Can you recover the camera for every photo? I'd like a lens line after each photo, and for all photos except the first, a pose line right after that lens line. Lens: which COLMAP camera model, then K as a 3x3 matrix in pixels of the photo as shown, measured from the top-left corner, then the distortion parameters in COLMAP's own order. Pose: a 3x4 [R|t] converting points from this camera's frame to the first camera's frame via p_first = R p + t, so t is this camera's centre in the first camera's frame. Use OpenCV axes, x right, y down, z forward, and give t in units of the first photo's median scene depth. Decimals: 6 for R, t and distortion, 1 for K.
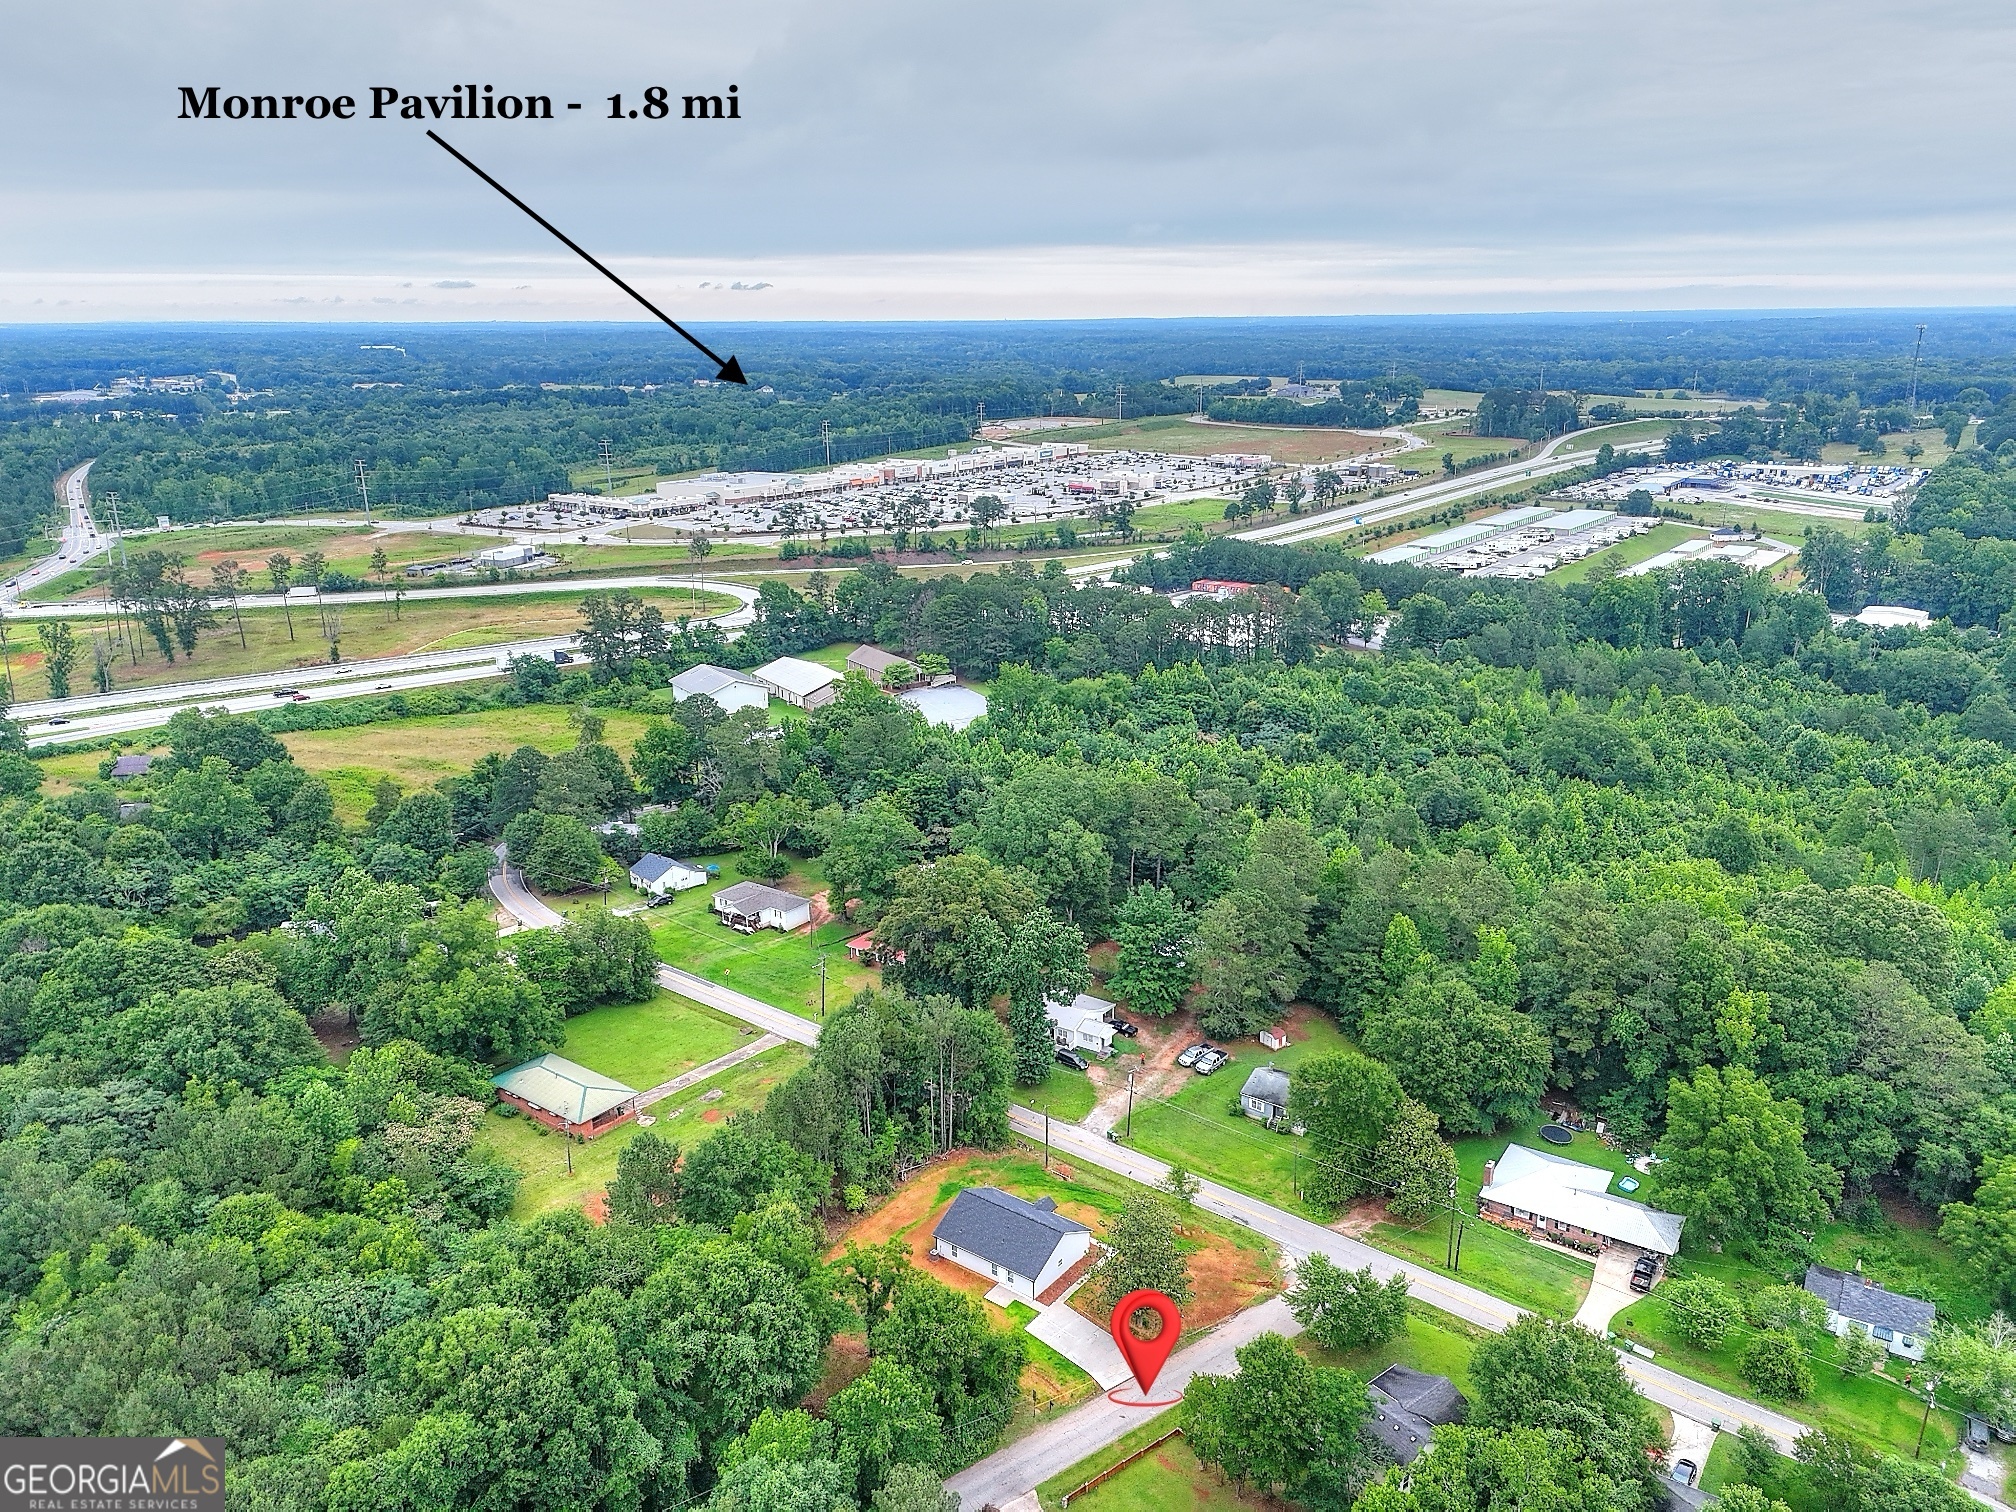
lens RADIAL K [[1479.3, 0, 1016.9], [0, 1479.3, 758.2], [0, 0, 1]] dist [0.063606, -0.050511]
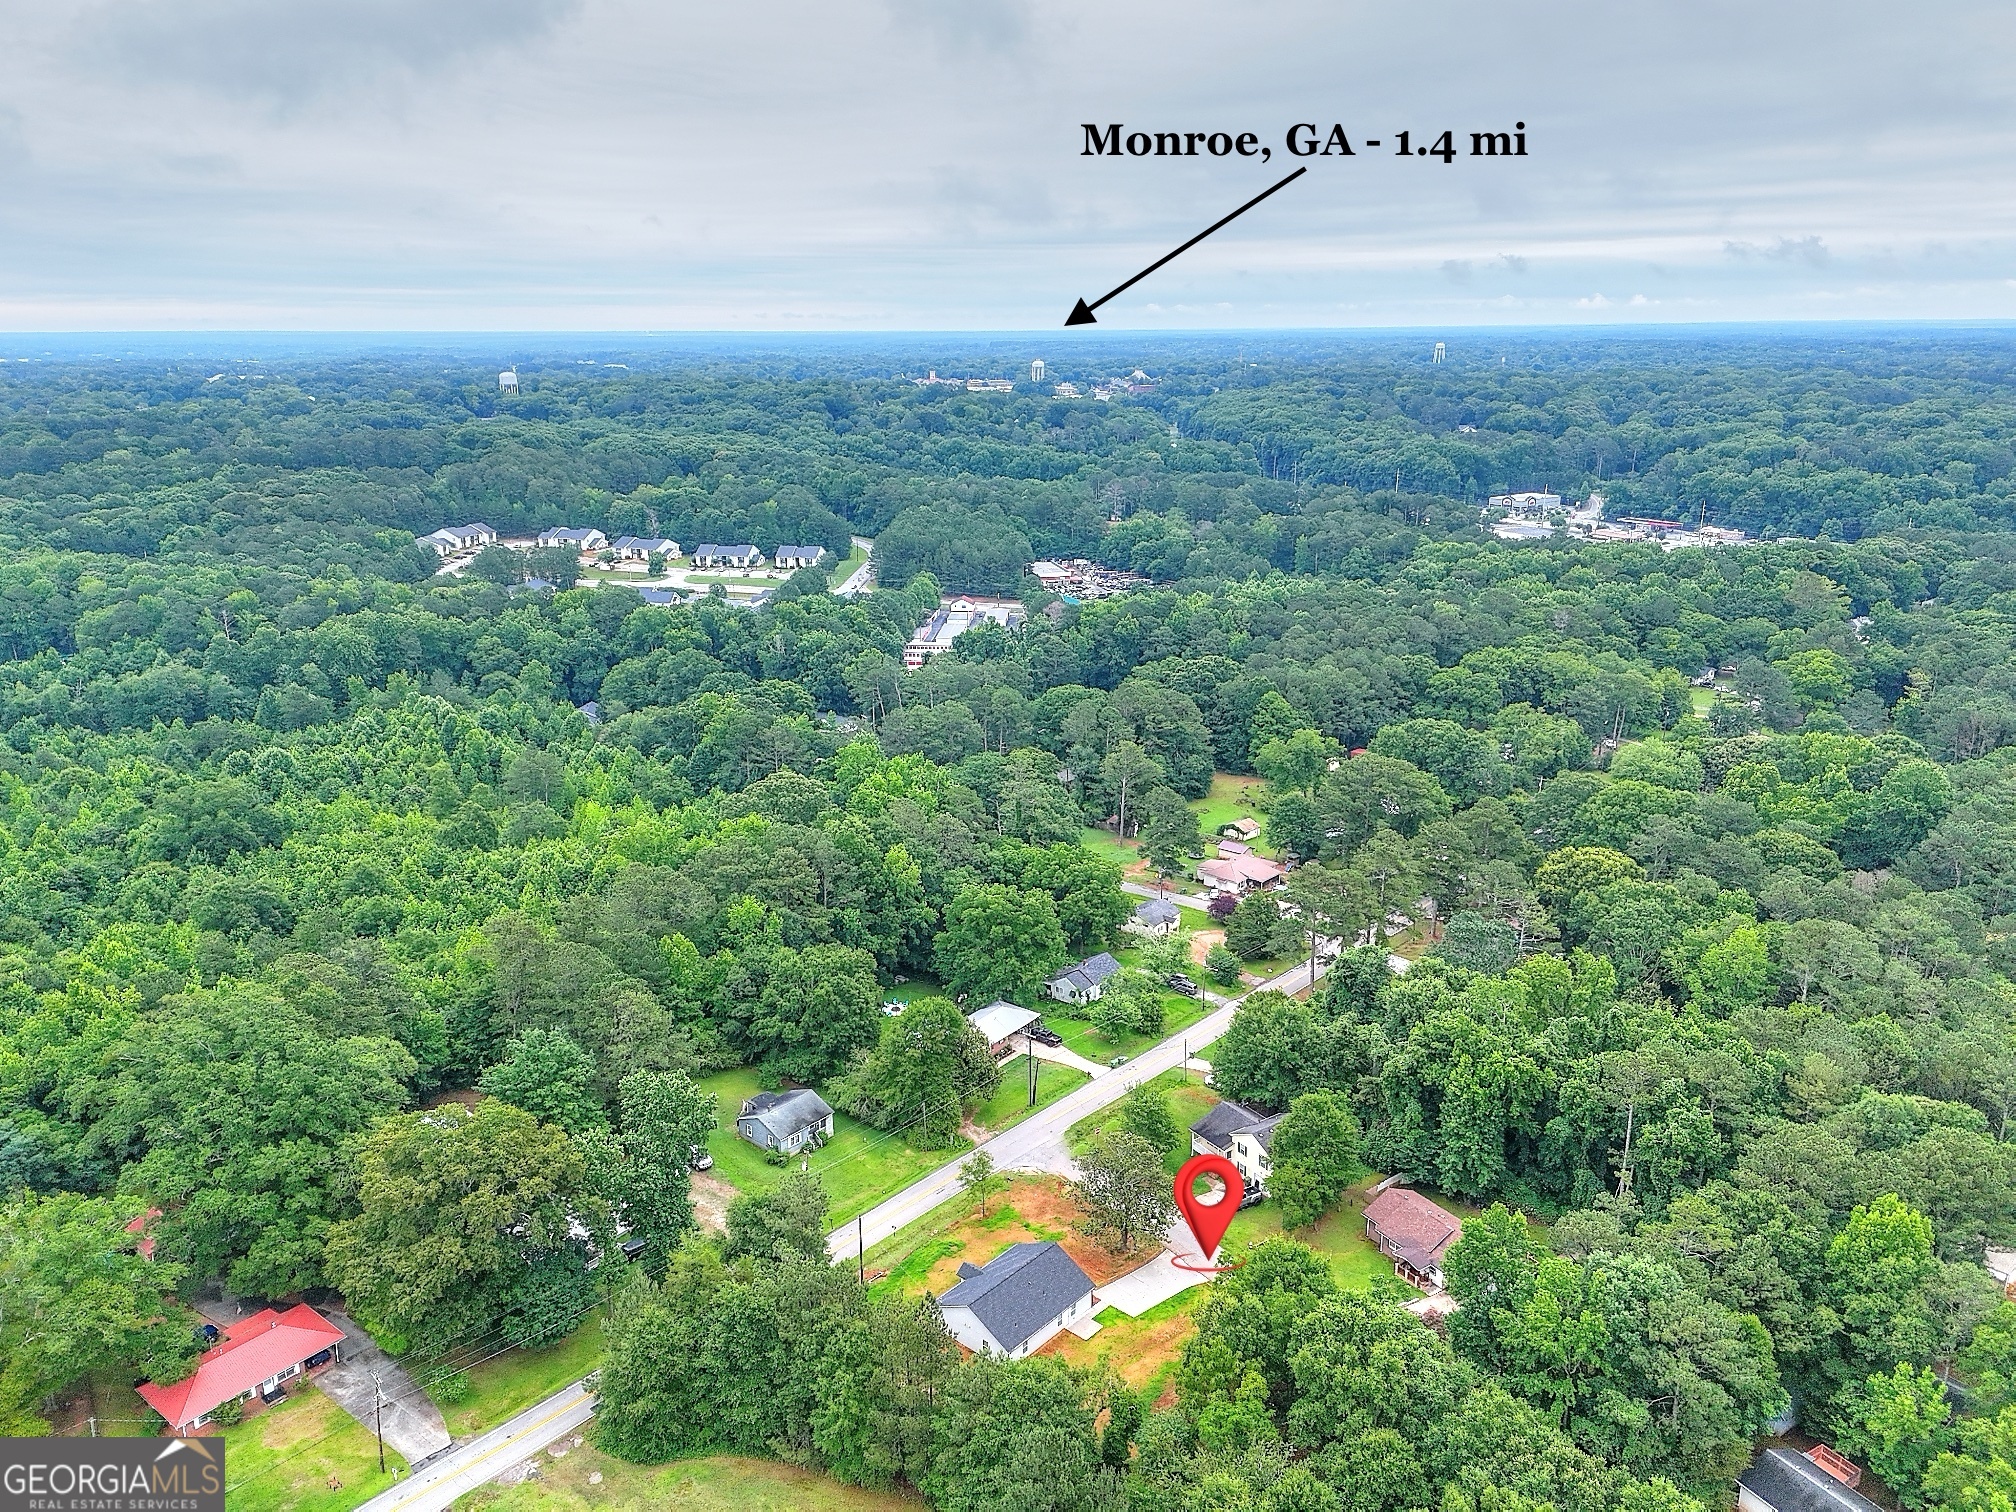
lens RADIAL K [[1479.3, 0, 1016.9], [0, 1479.3, 758.2], [0, 0, 1]] dist [0.063606, -0.050511]
pose [[0.065832, -0.268930, 0.960907, -0.191562], [0.290482, 0.926453, 0.239386, -0.050941], [-0.954613, 0.263367, 0.139109, 0.186530]]
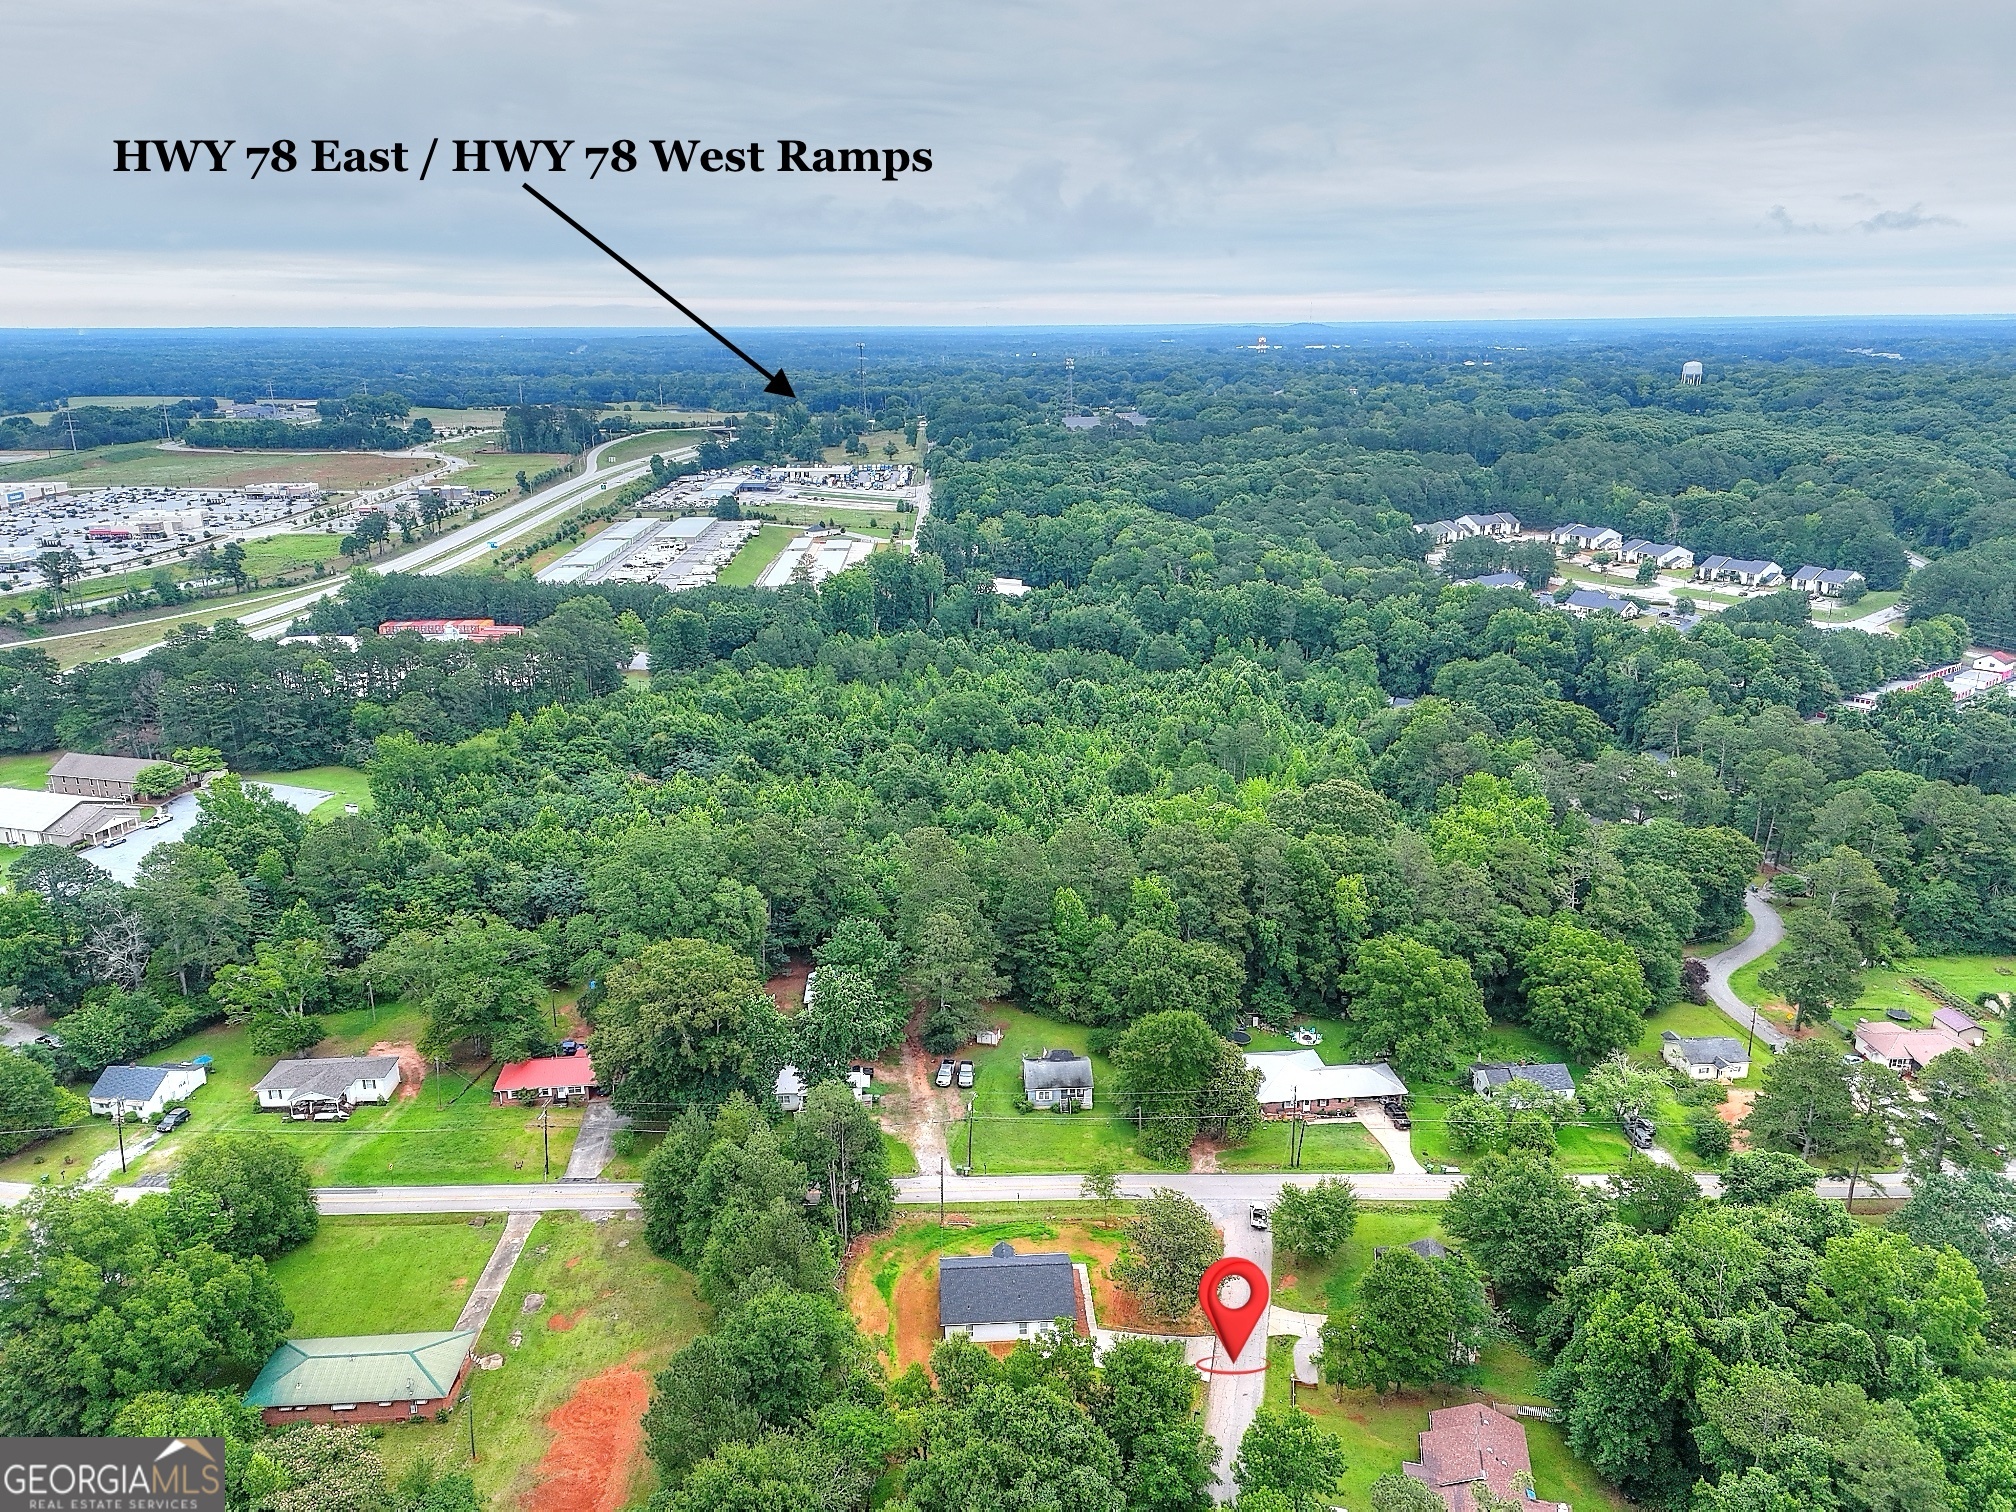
lens RADIAL K [[1479.3, 0, 1016.9], [0, 1479.3, 758.2], [0, 0, 1]] dist [0.063606, -0.050511]
pose [[0.760800, -0.177969, 0.624108, -0.125580], [0.184735, 0.981269, 0.054620, -0.014921], [-0.622139, 0.073739, 0.779427, 0.056084]]
